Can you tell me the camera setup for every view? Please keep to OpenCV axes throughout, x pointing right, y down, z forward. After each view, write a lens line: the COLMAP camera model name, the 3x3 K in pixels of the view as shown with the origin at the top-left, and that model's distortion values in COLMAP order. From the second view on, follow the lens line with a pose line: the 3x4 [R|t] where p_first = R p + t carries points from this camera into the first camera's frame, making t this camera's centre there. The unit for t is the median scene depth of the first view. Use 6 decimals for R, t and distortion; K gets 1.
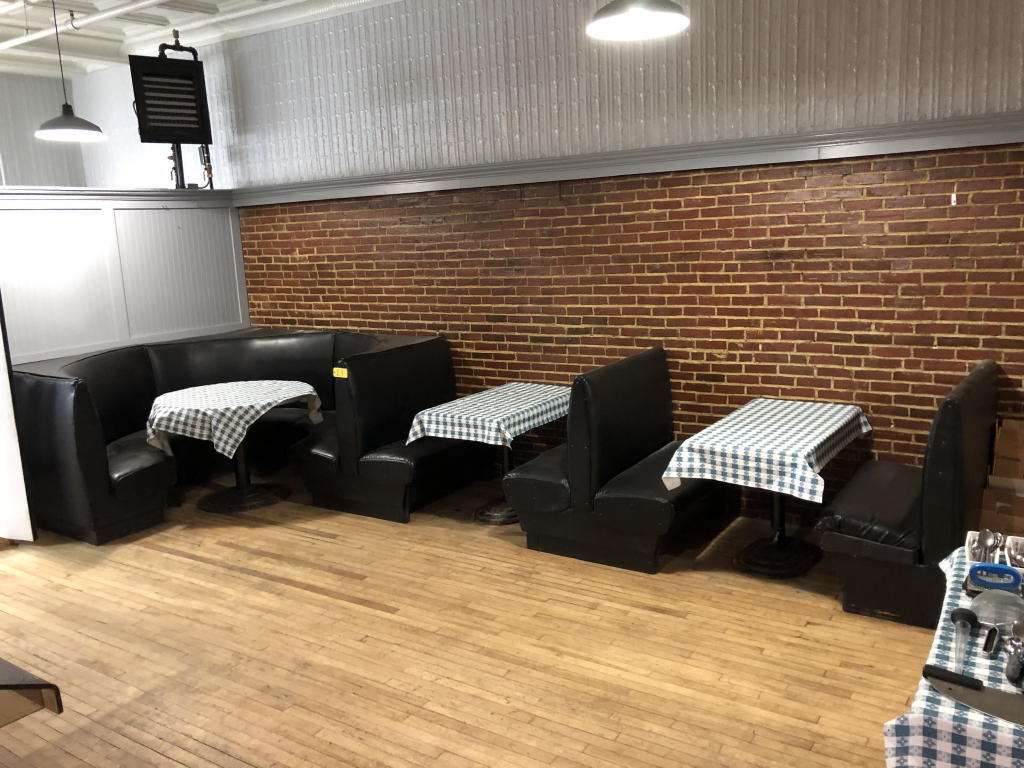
lens RADIAL K [[848.3, 0, 516.2], [0, 848.3, 383.1], [0, 0, 1]] dist [0.037318, -0.046856]
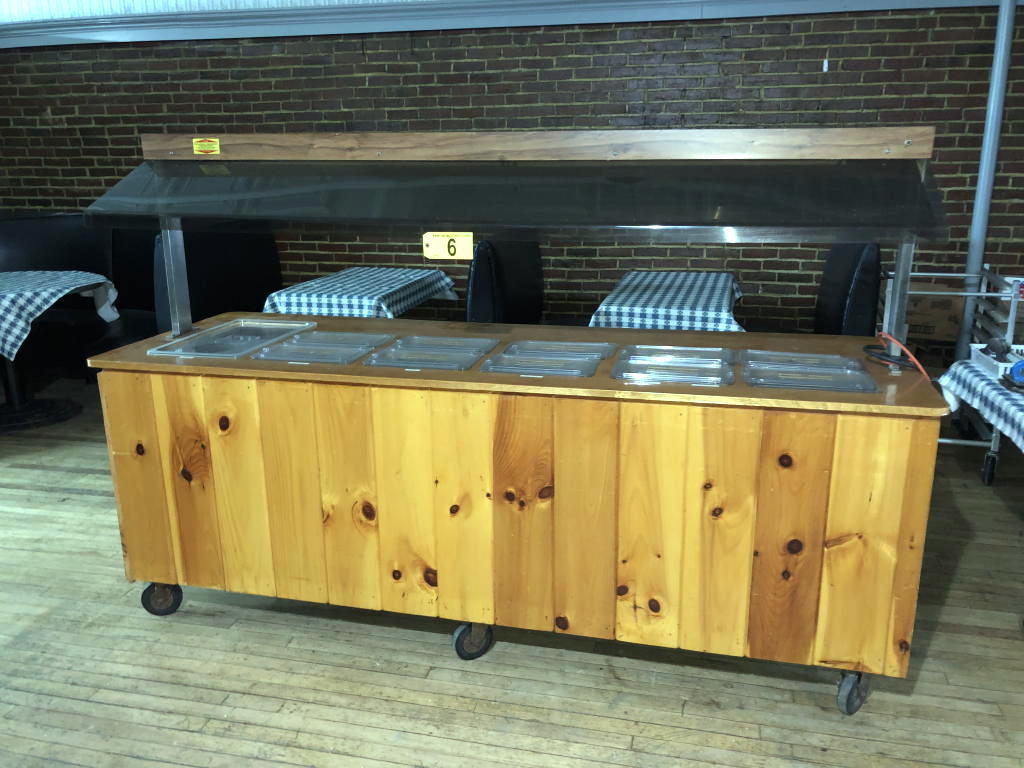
lens RADIAL K [[848.3, 0, 512.9], [0, 848.3, 390.0], [0, 0, 1]] dist [0.037318, -0.046856]
pose [[0.935589, -0.056832, 0.348487, -0.180498], [0.030154, 0.996216, 0.081510, 0.064993], [-0.351800, -0.065752, 0.933763, 0.107844]]
